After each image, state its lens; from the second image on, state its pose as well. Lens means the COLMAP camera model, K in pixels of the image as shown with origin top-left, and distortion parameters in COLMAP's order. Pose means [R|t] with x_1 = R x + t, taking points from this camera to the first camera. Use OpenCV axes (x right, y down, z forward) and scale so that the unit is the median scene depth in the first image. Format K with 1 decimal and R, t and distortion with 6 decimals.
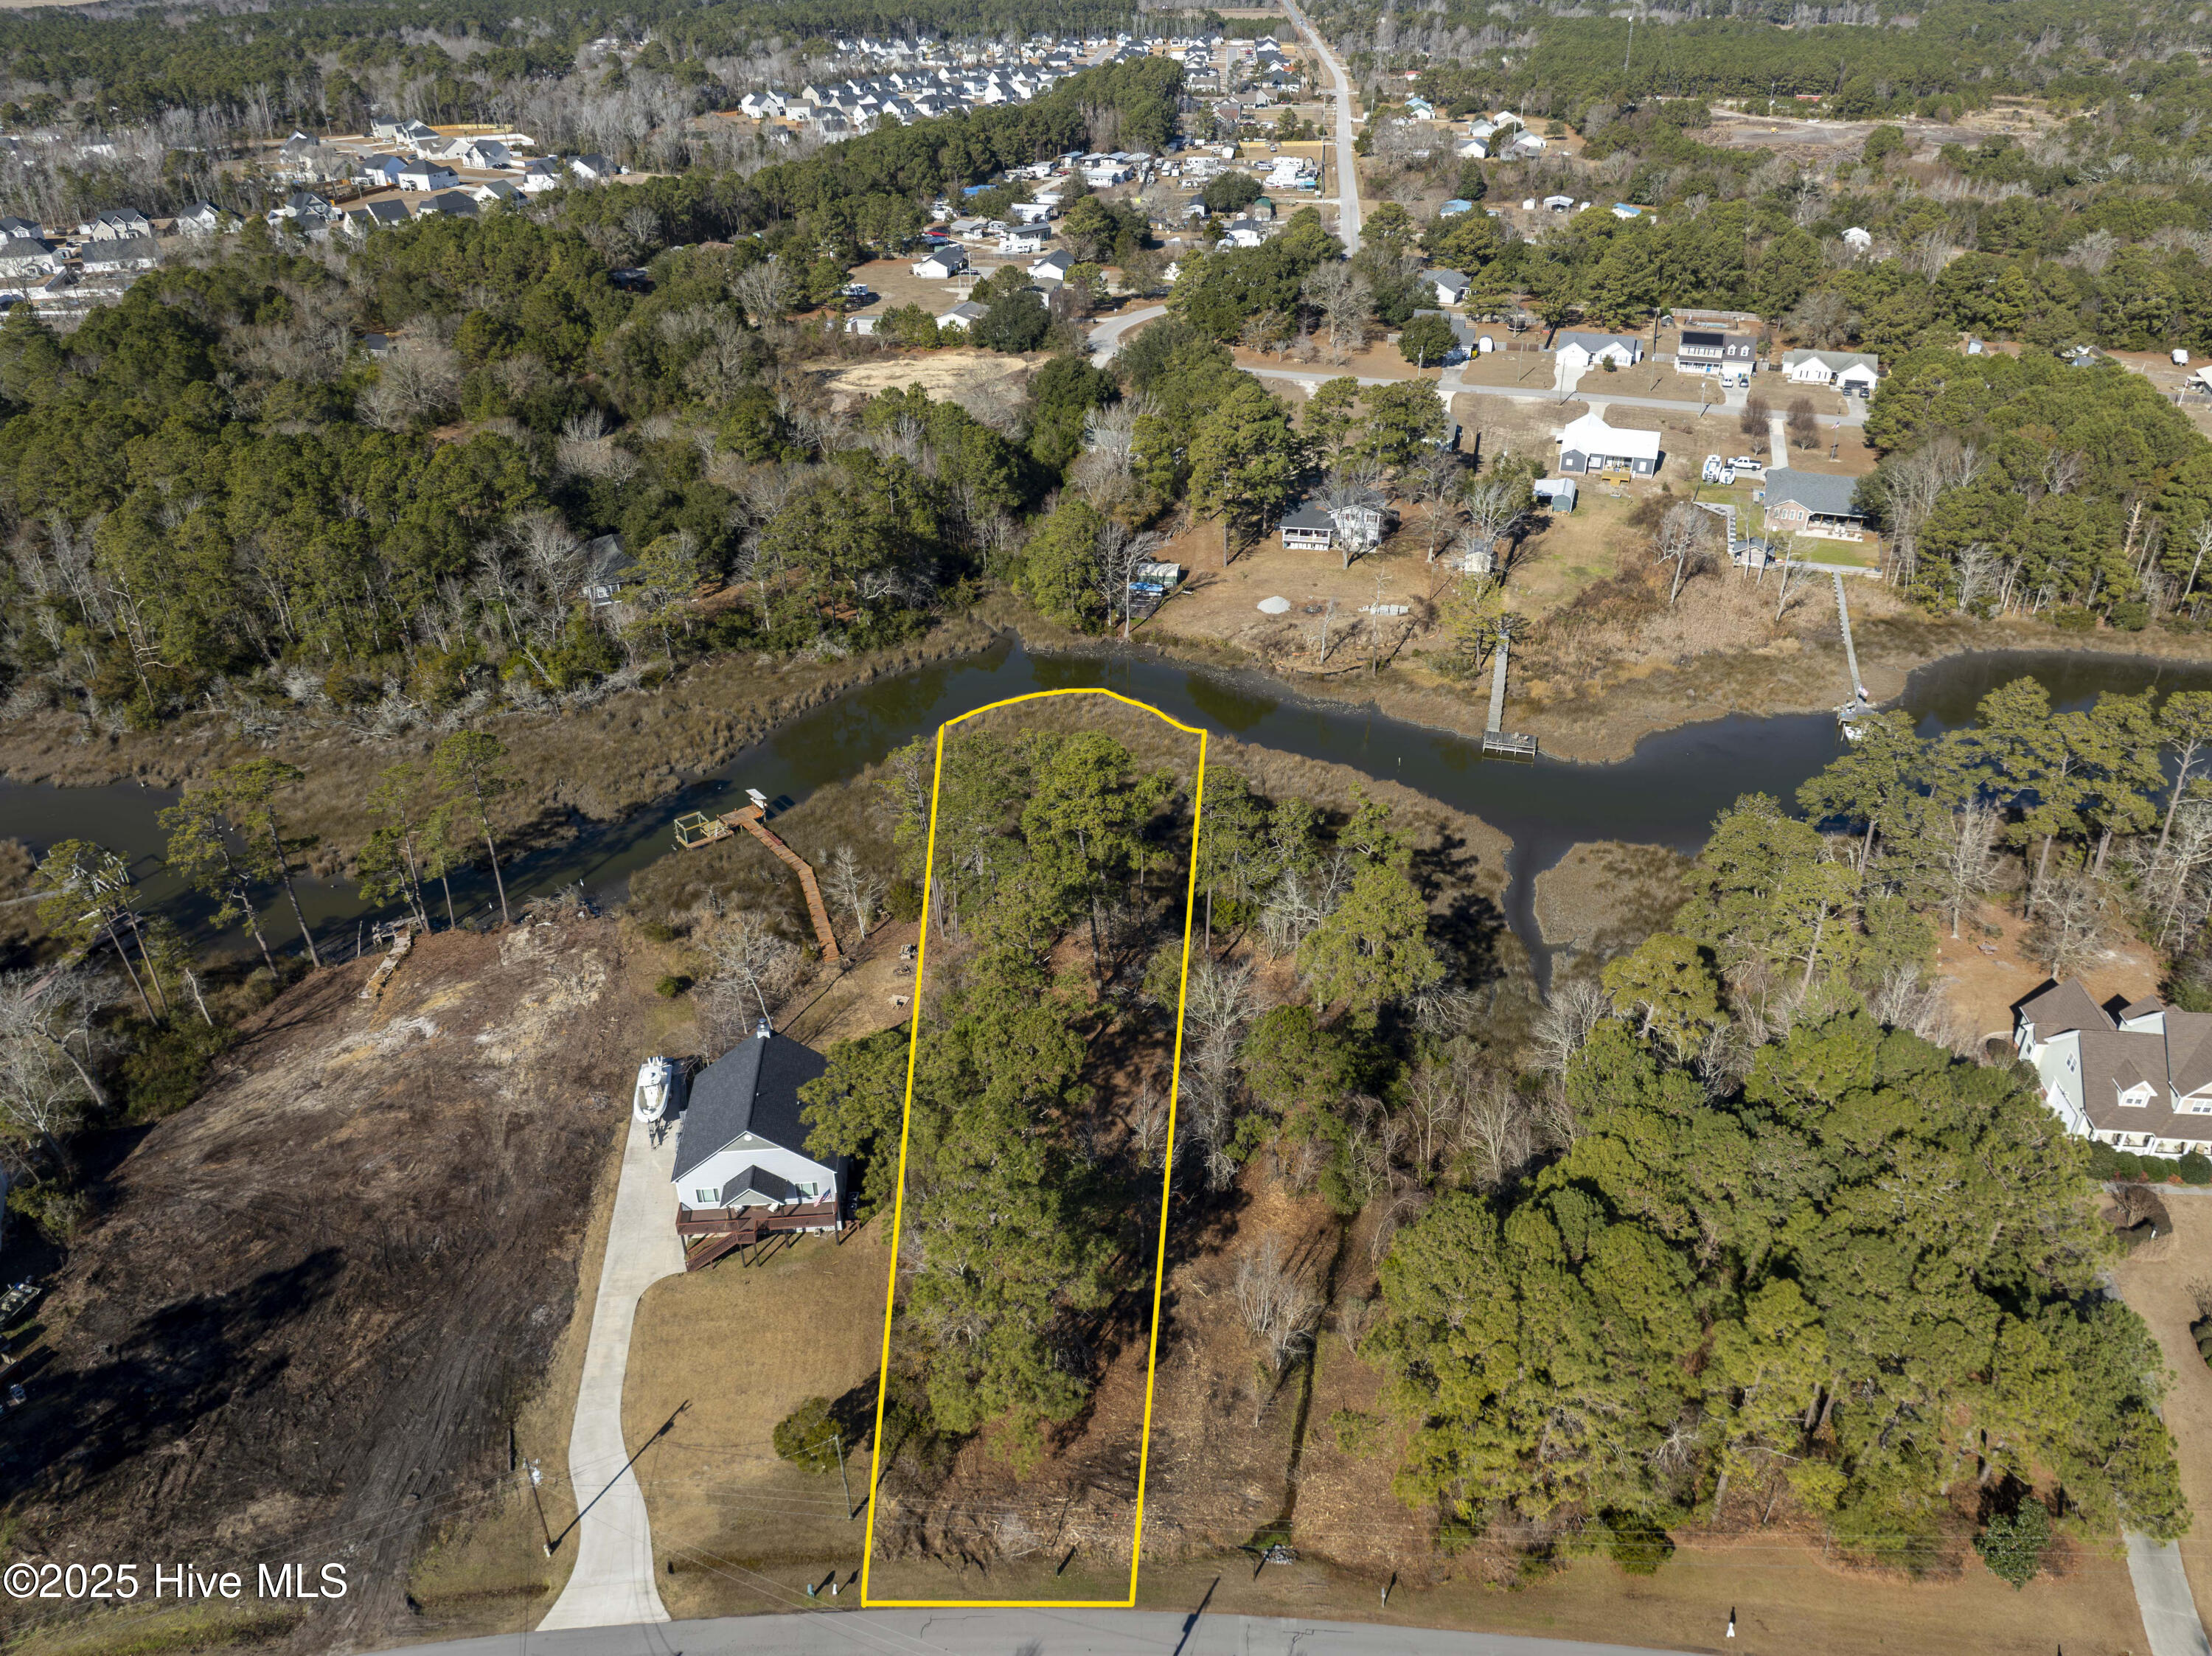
lens RADIAL K [[1579.0, 0, 1107.6], [0, 1579.0, 821.5], [0, 0, 1]] dist [-0.041861, 0.011703]
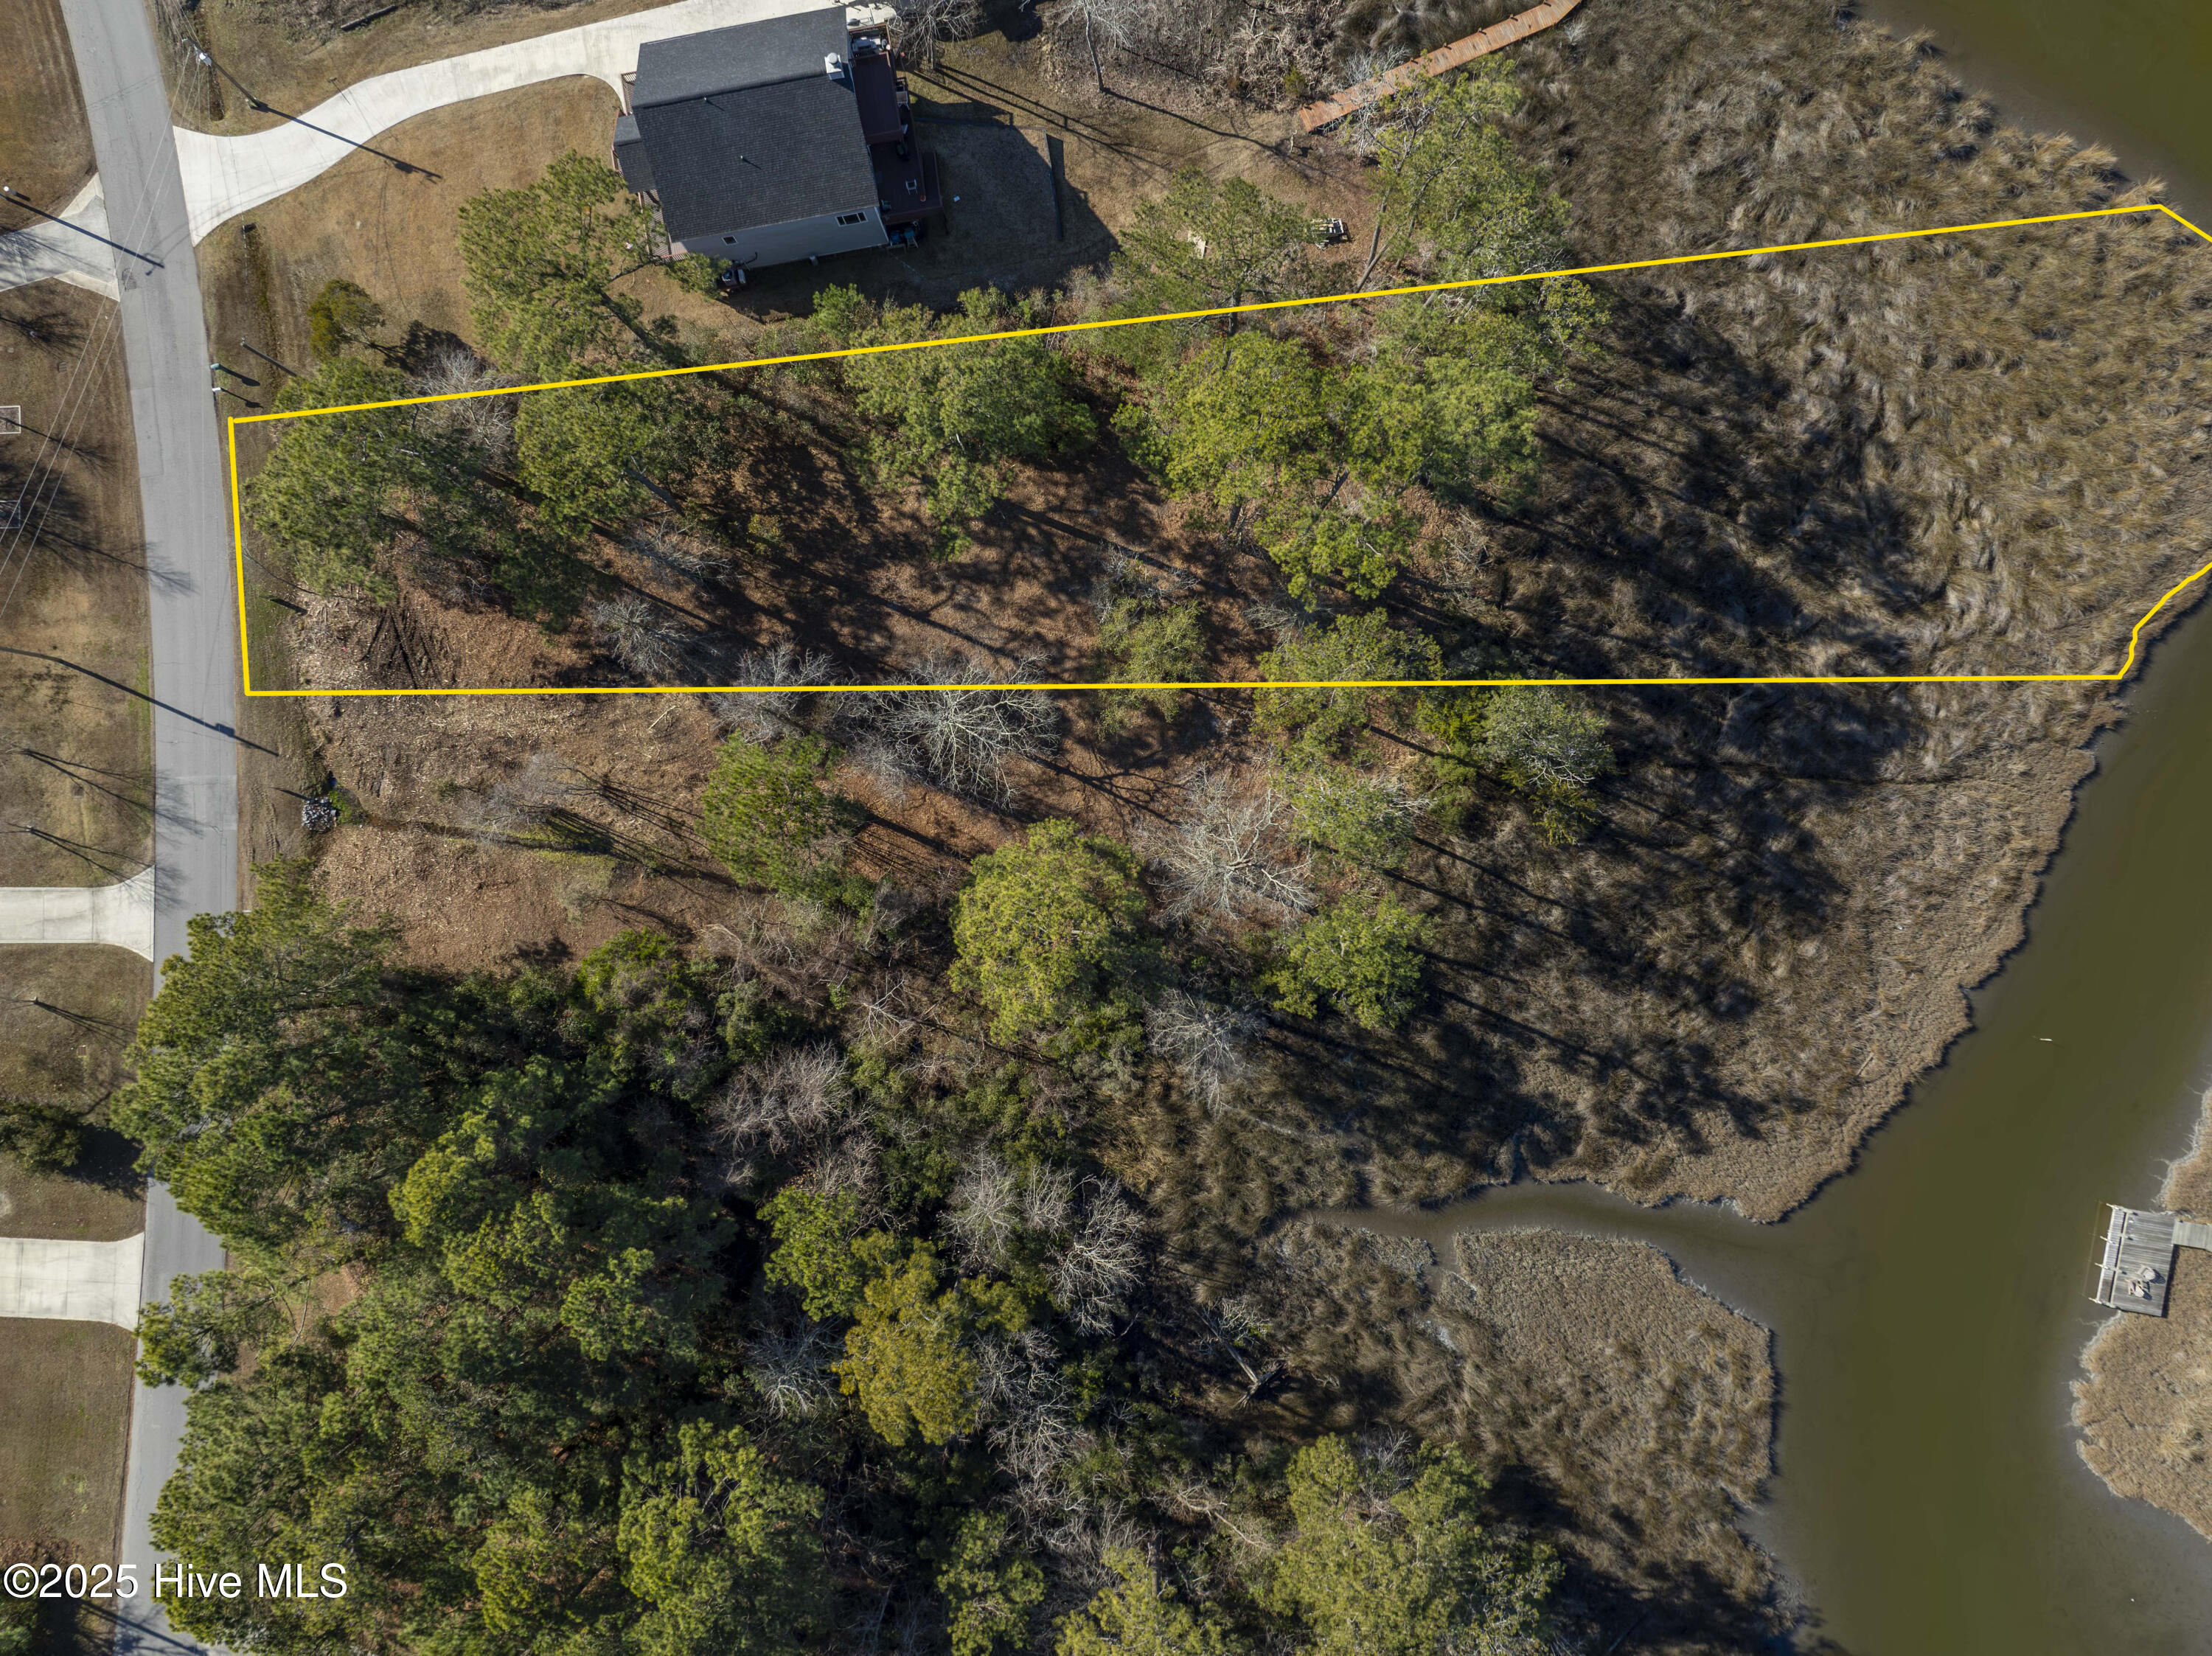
lens RADIAL K [[1579.0, 0, 1106.5], [0, 1579.0, 822.4], [0, 0, 1]] dist [-0.041861, 0.011703]
pose [[0.094368, 0.995458, -0.012590, 0.080274], [-0.487126, 0.057201, 0.871457, -0.302219], [0.868218, -0.076105, 0.490311, 0.431849]]
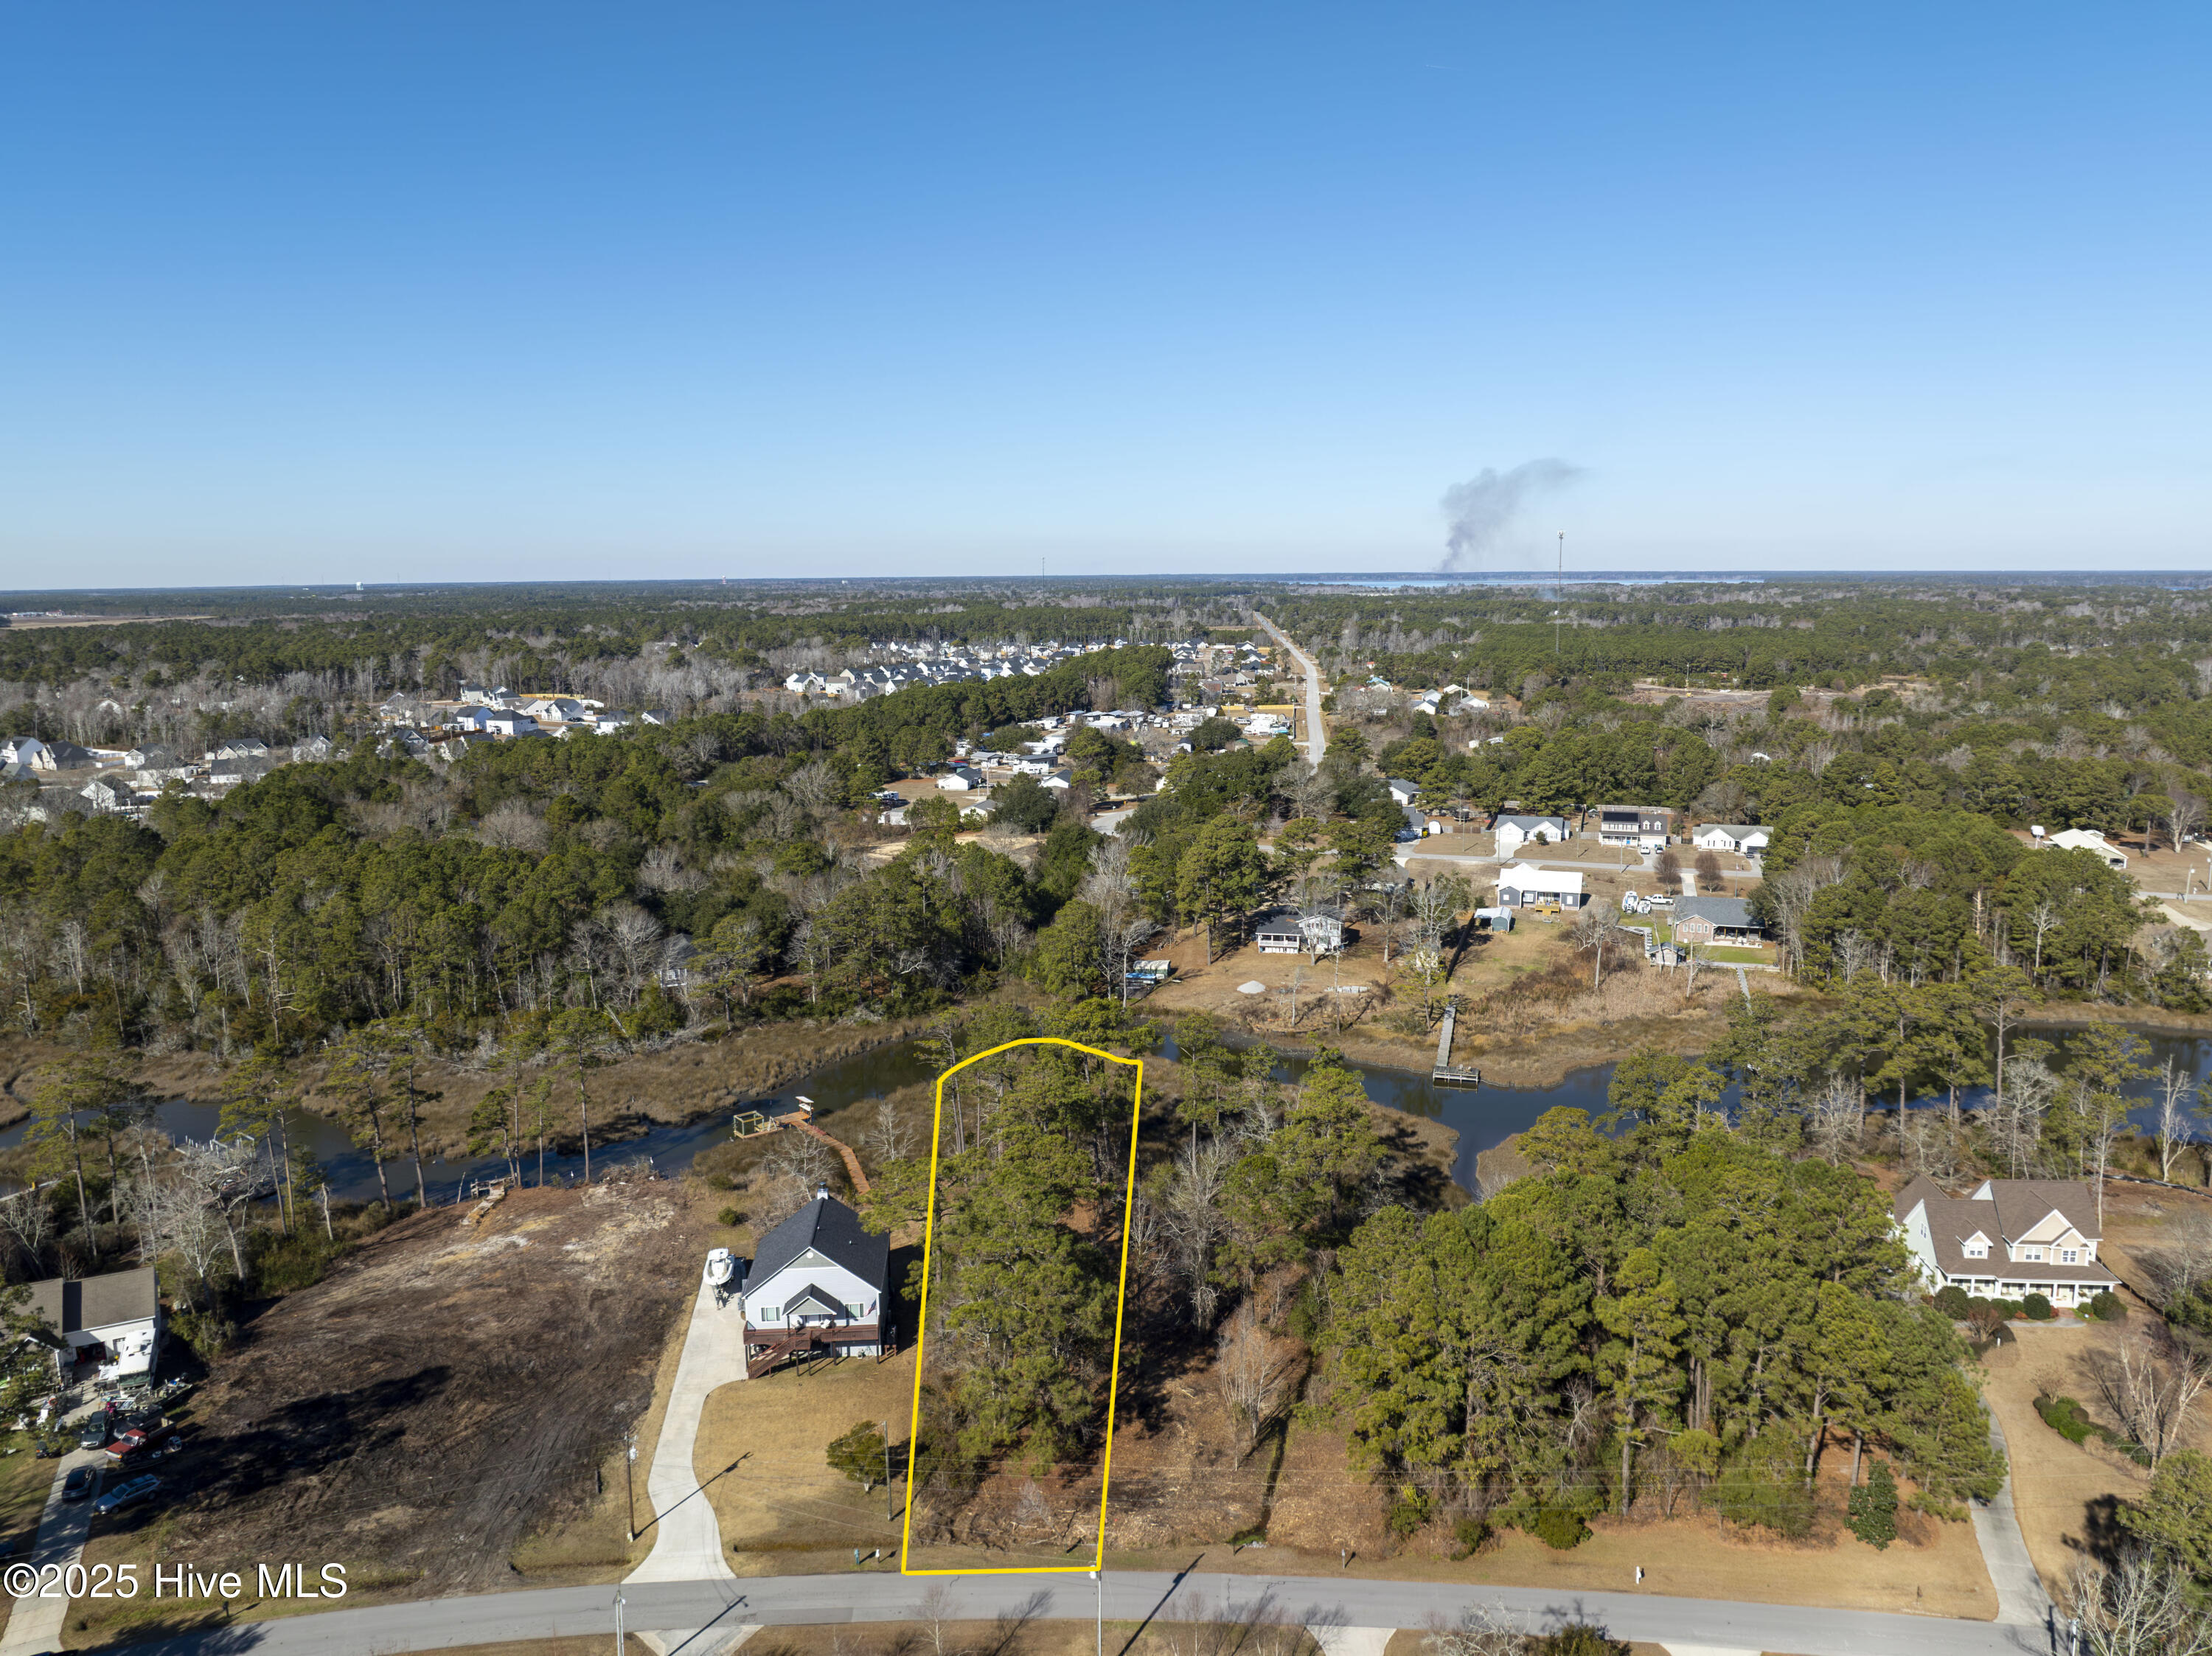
lens RADIAL K [[1579.0, 0, 1107.7], [0, 1579.0, 827.4], [0, 0, 1]] dist [-0.041861, 0.011703]
pose [[0.999998, 0.001866, 0.001230, -0.001622], [-0.001304, 0.934061, -0.357110, 0.176122], [-0.001815, 0.357107, 0.934062, -0.129988]]
